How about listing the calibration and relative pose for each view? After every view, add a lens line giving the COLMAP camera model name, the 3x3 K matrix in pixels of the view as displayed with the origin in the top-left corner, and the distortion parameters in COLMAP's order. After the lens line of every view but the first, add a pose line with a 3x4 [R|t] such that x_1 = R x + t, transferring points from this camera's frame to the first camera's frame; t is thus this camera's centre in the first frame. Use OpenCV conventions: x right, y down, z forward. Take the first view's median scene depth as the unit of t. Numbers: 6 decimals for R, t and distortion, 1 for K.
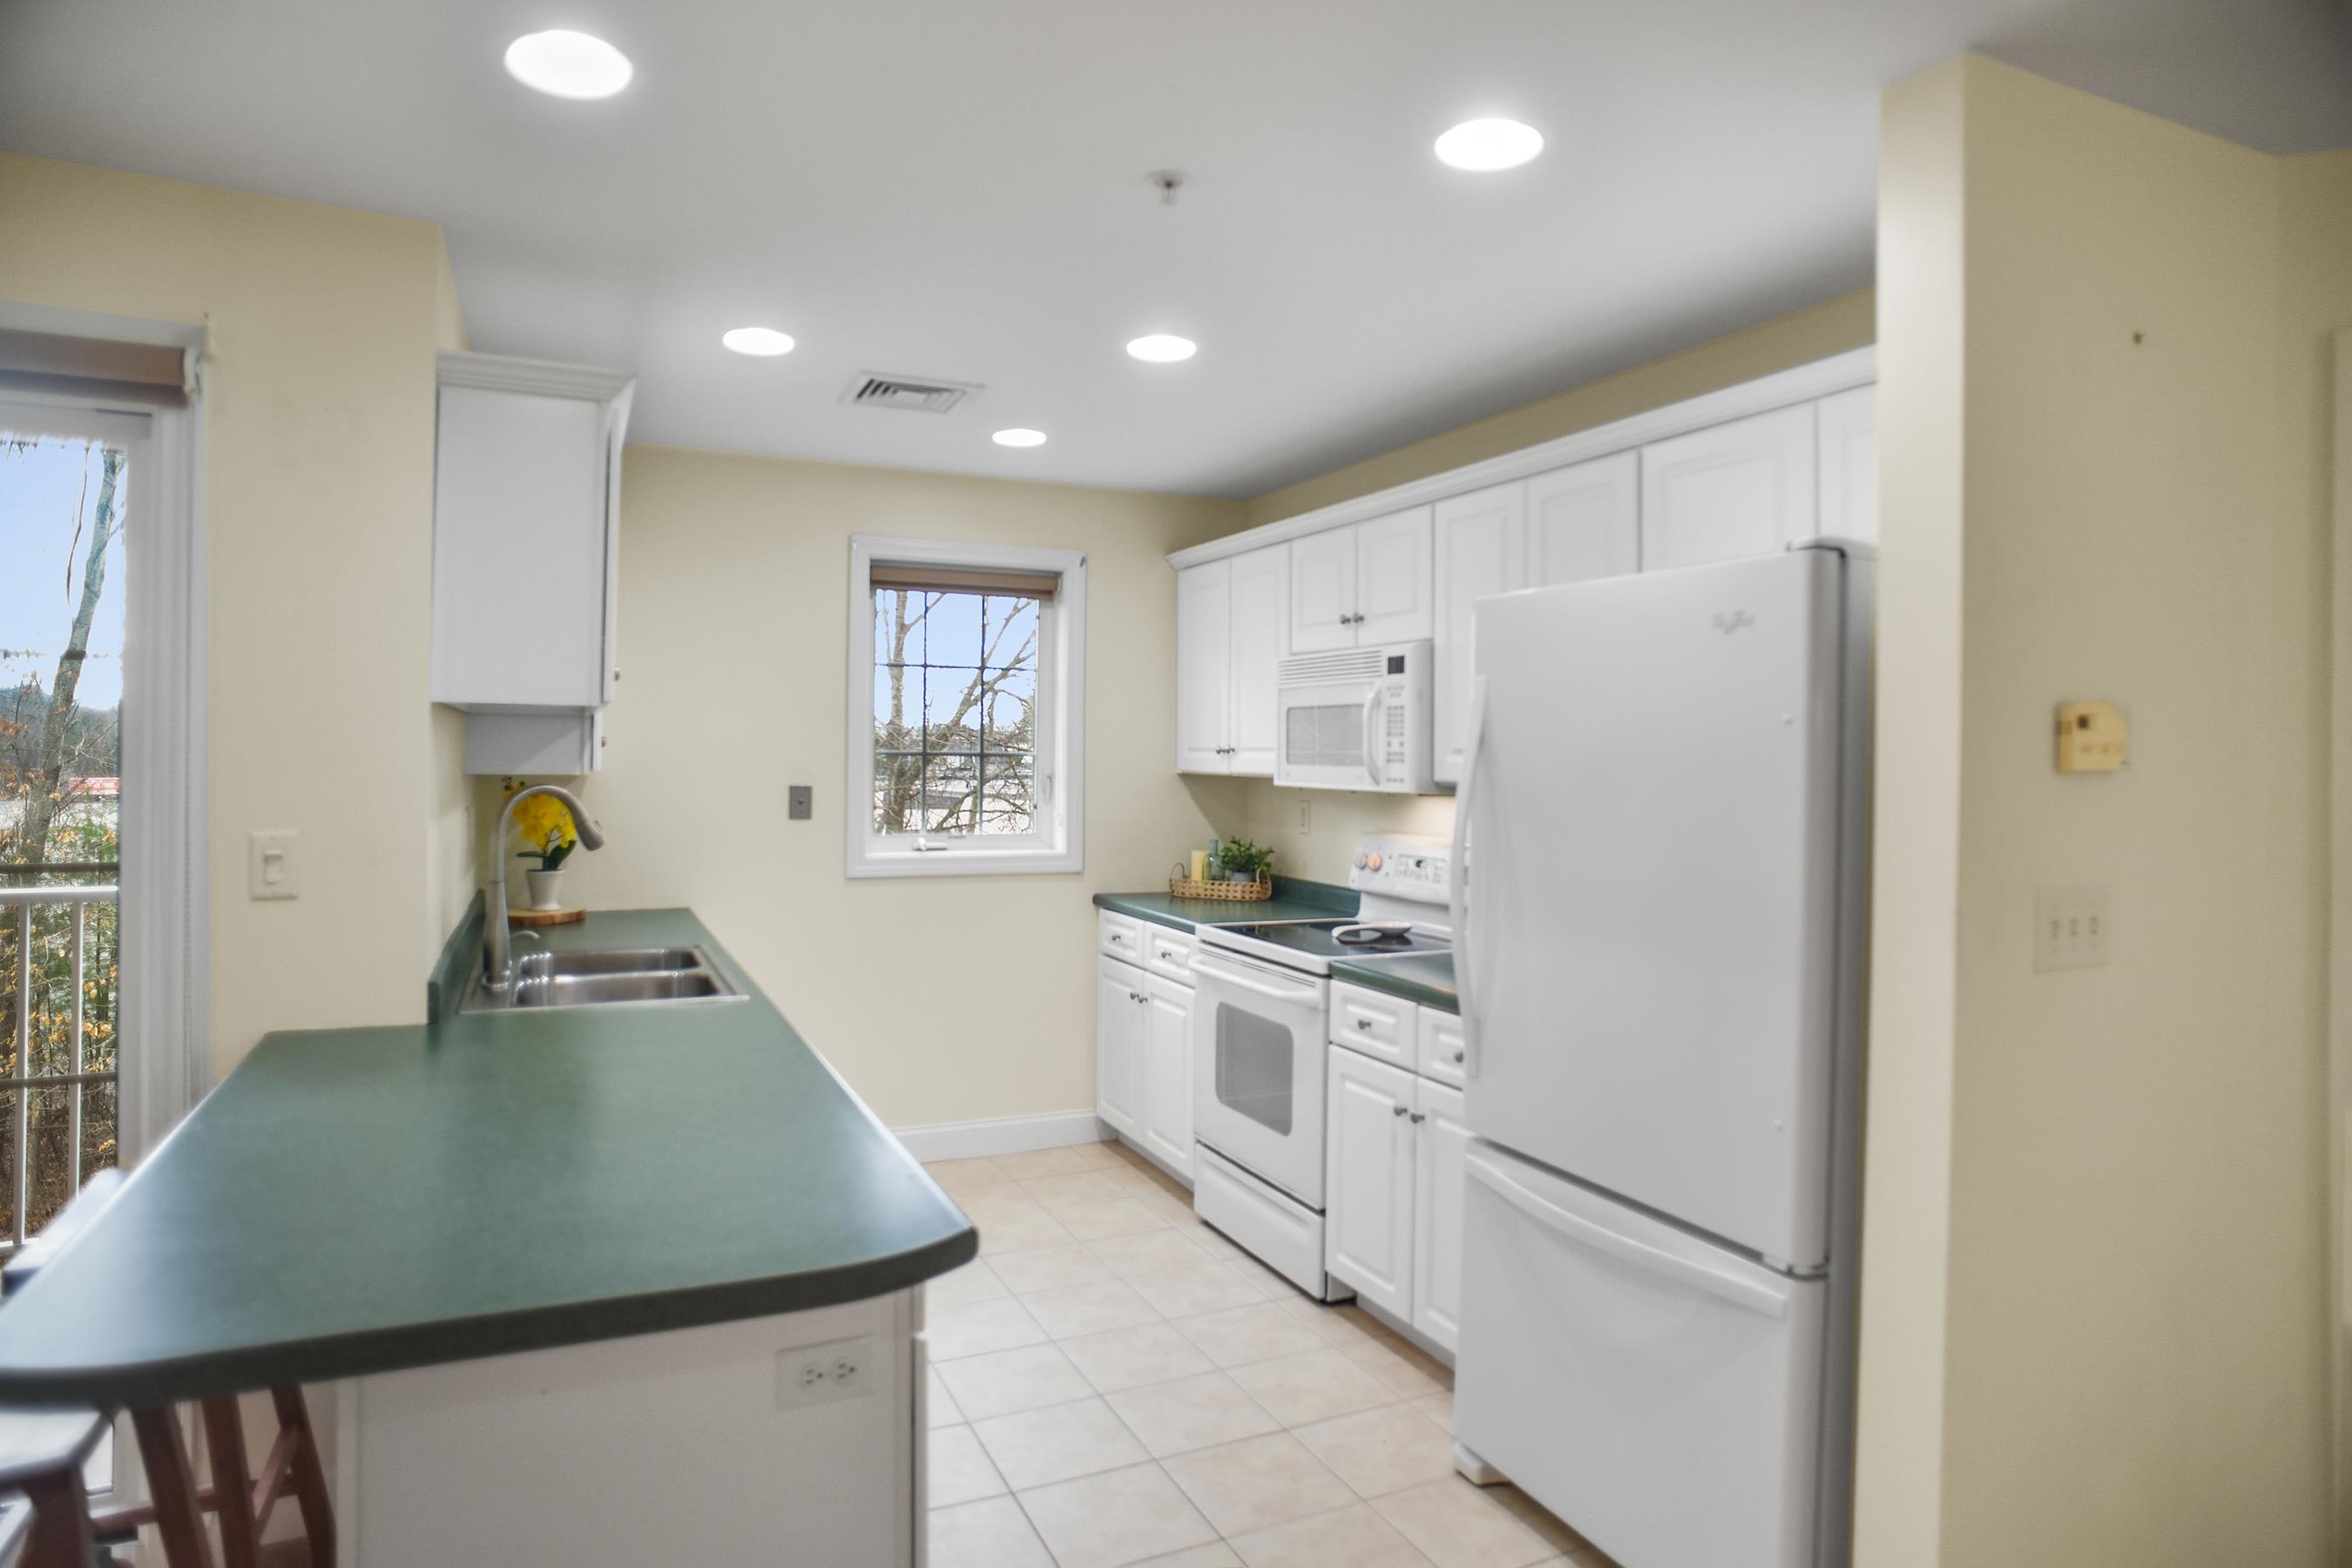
lens RADIAL K [[1382.1, 0, 1196.5], [0, 1382.1, 742.8], [0, 0, 1]] dist [-0.016637, 0.007062]
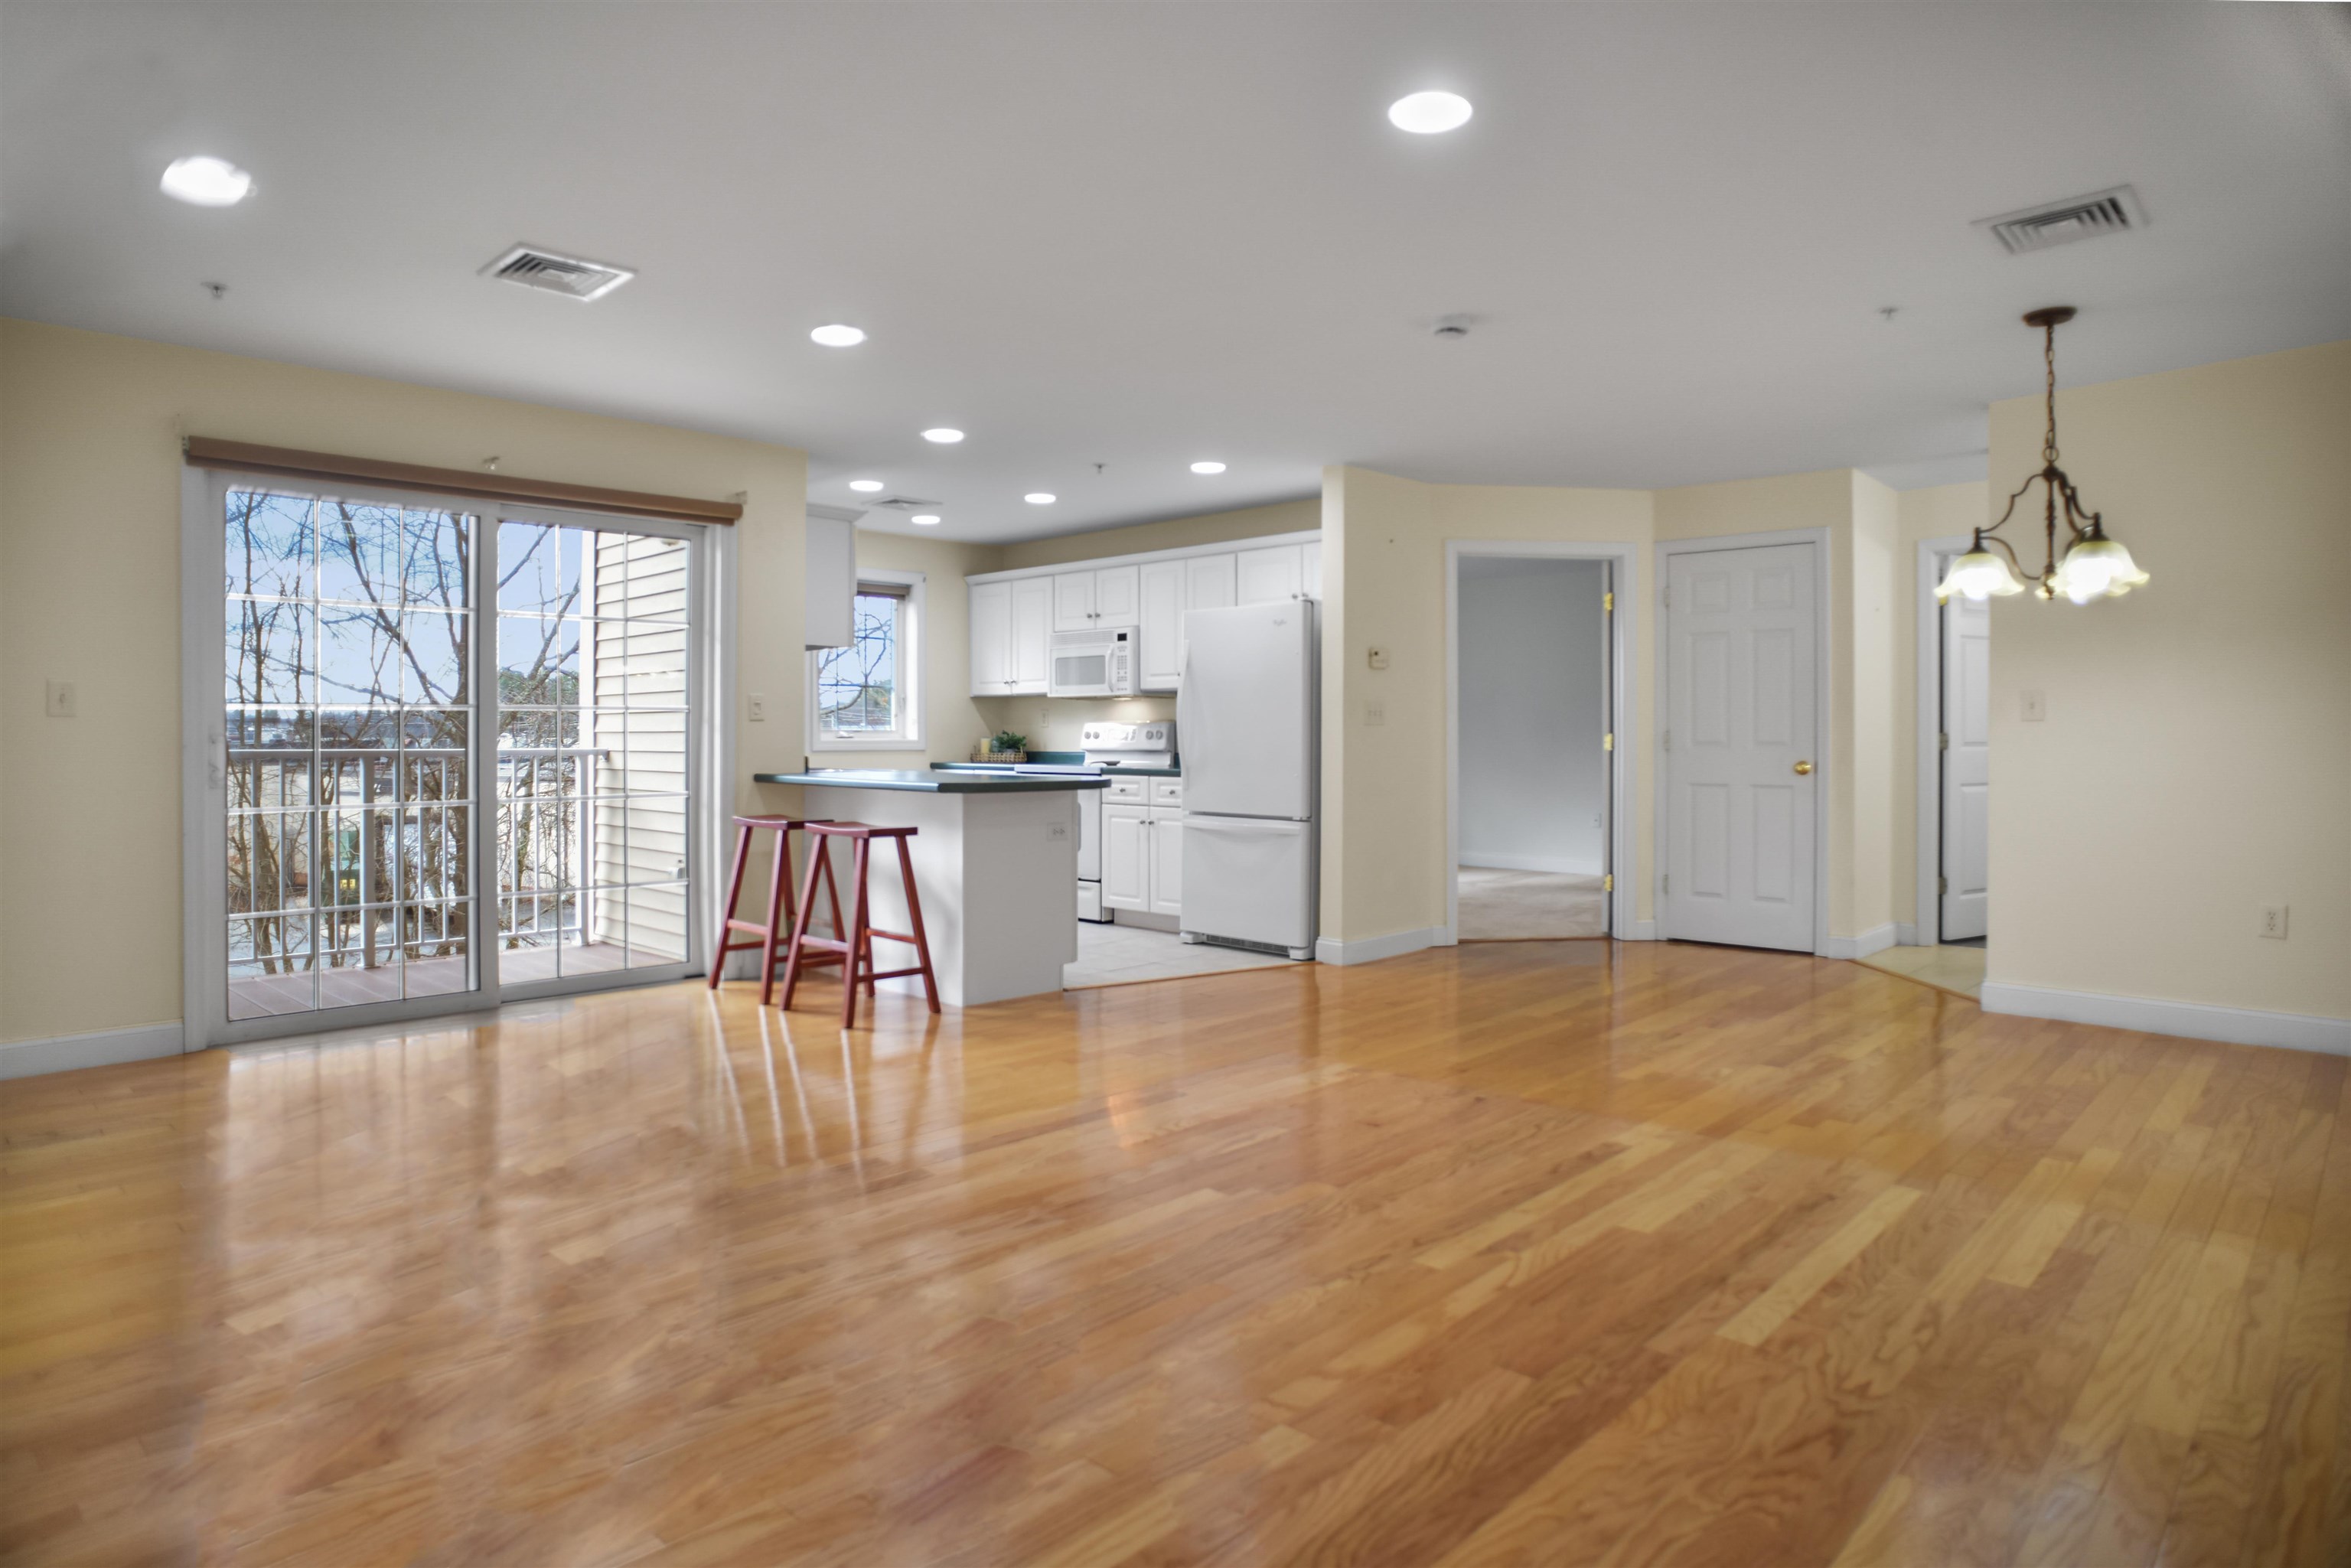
lens RADIAL K [[1381.4, 0, 1169.4], [0, 1381.4, 726.9], [0, 0, 1]] dist [-0.016637, 0.007062]
pose [[0.934000, -0.007914, 0.357185, -0.558328], [0.007488, 0.999969, 0.002575, 0.079330], [-0.357194, 0.000270, 0.934030, -1.058336]]
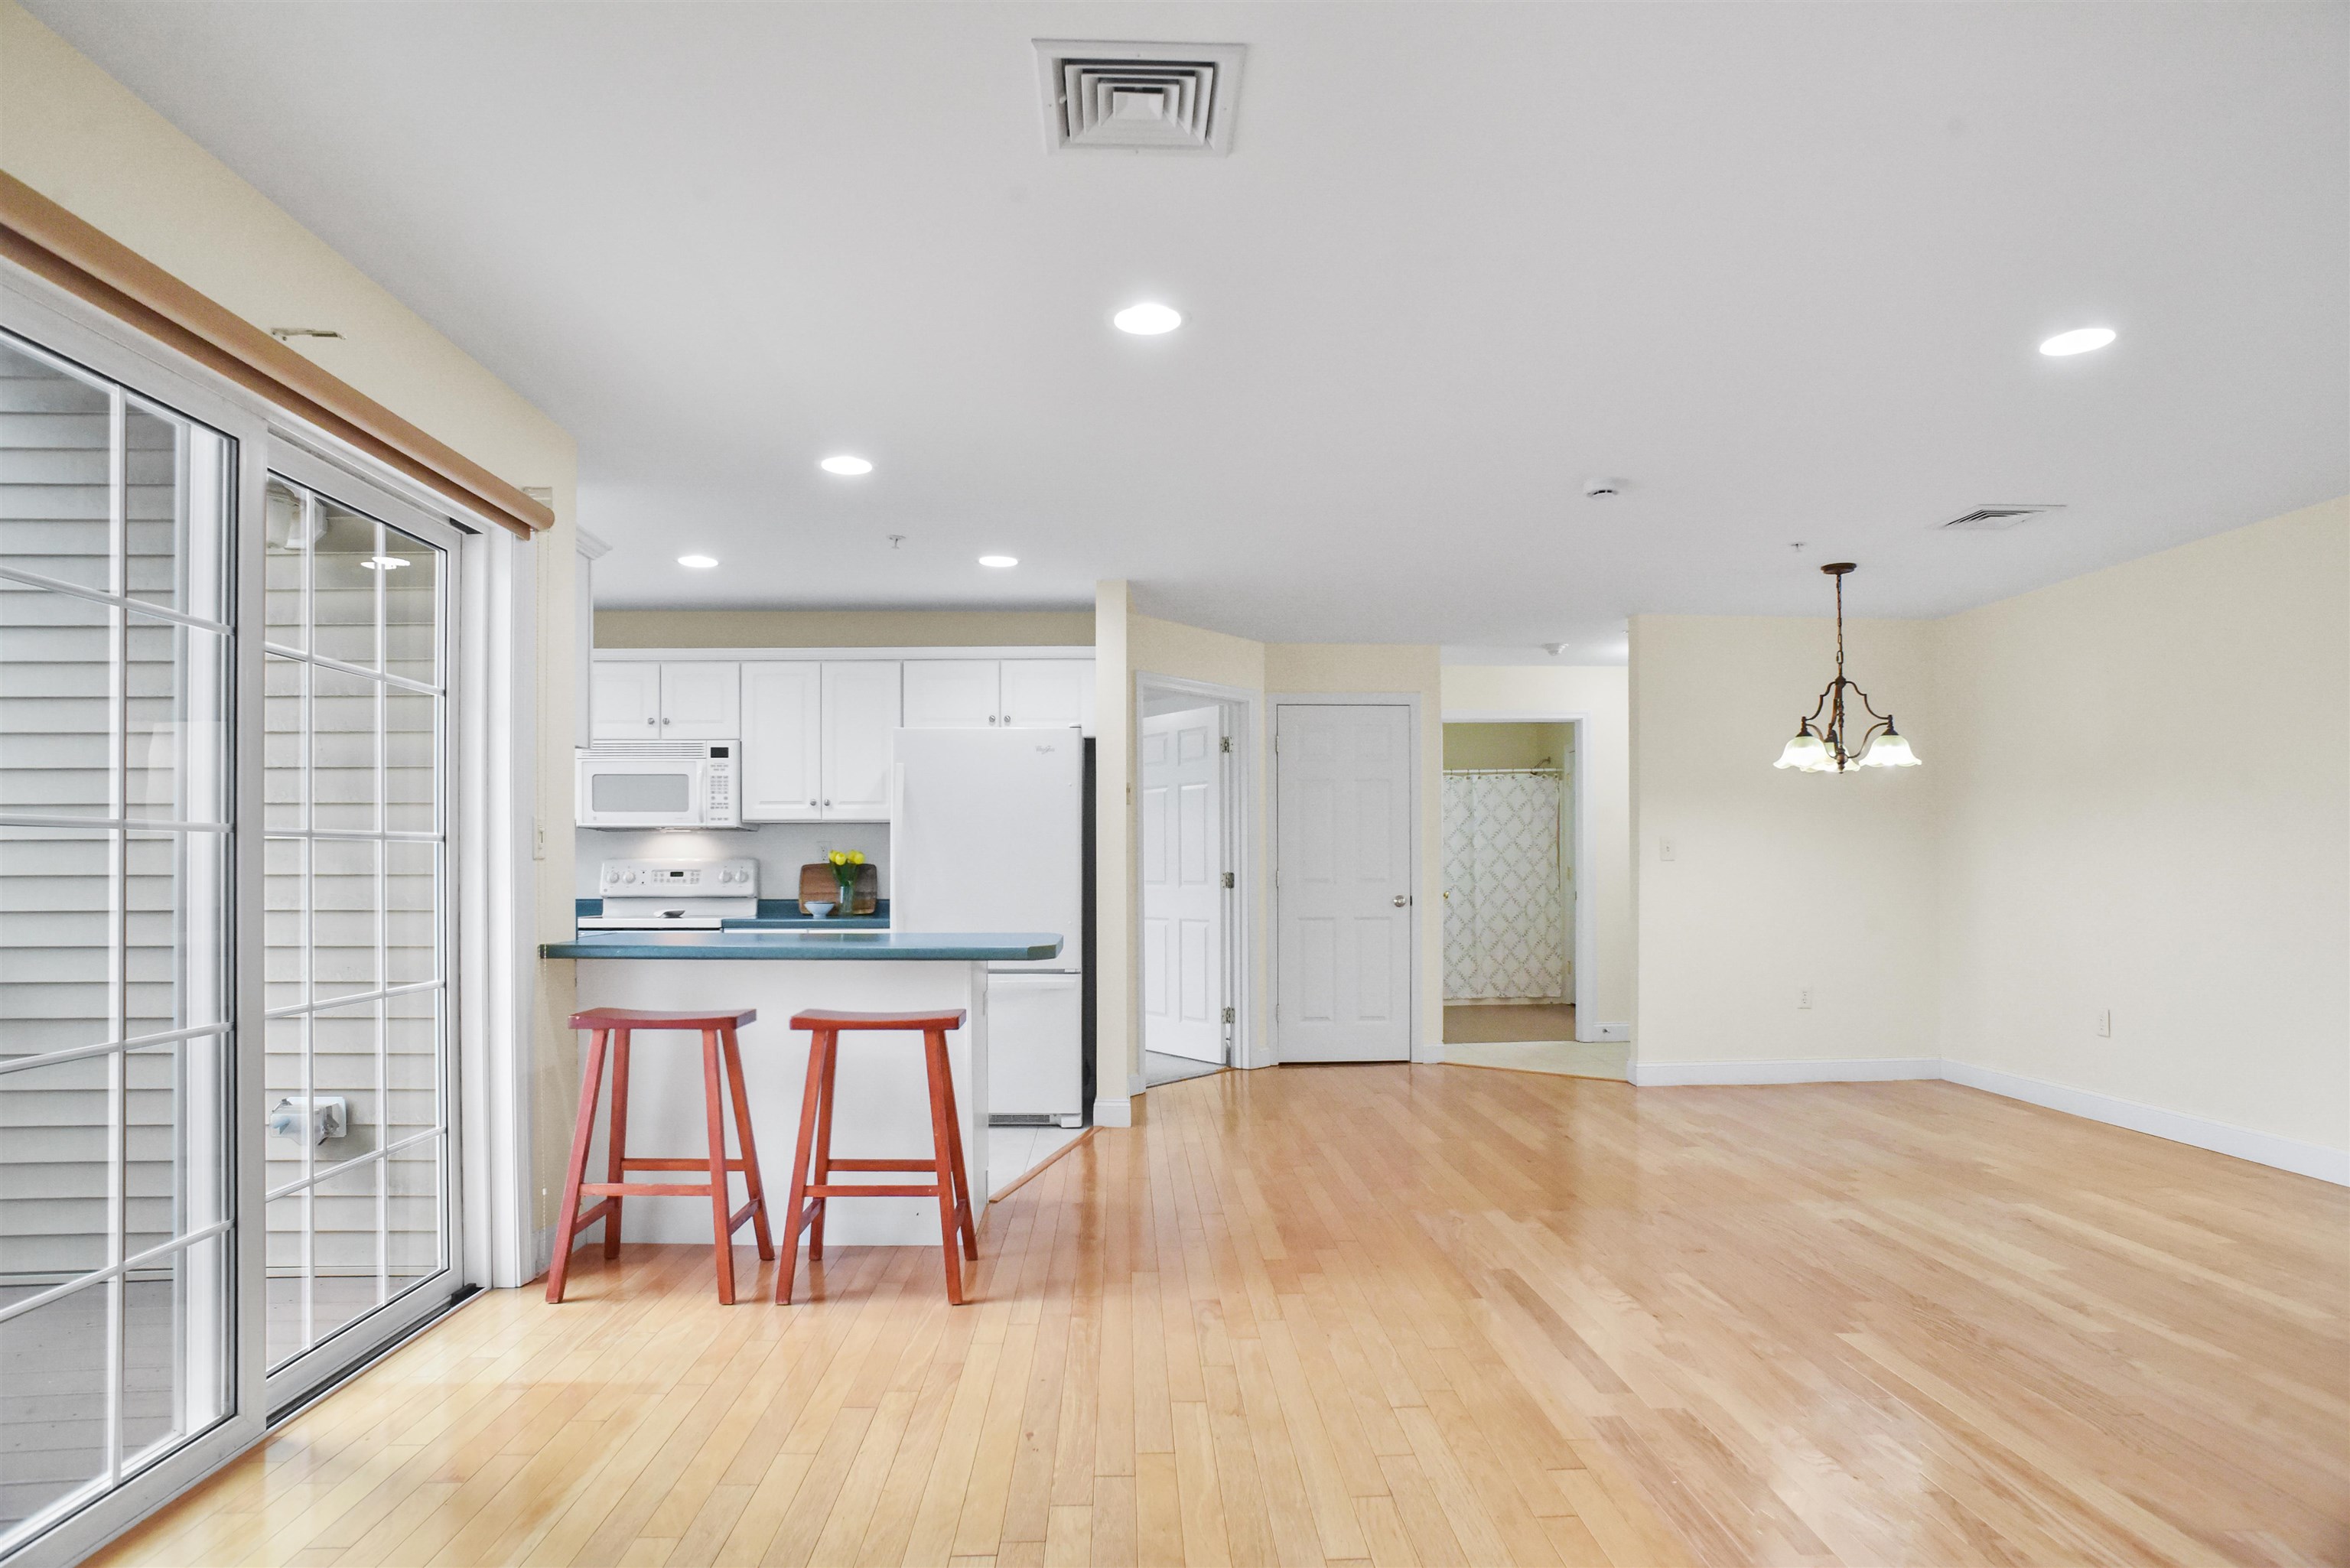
lens RADIAL K [[1380.8, 0, 1207.1], [0, 1380.8, 871.0], [0, 0, 1]] dist [-0.016637, 0.007062]
pose [[0.373452, -0.013551, 0.927551, -1.180075], [0.004878, 0.999908, 0.012644, 0.070377], [-0.927637, -0.000197, 0.373483, -0.194177]]
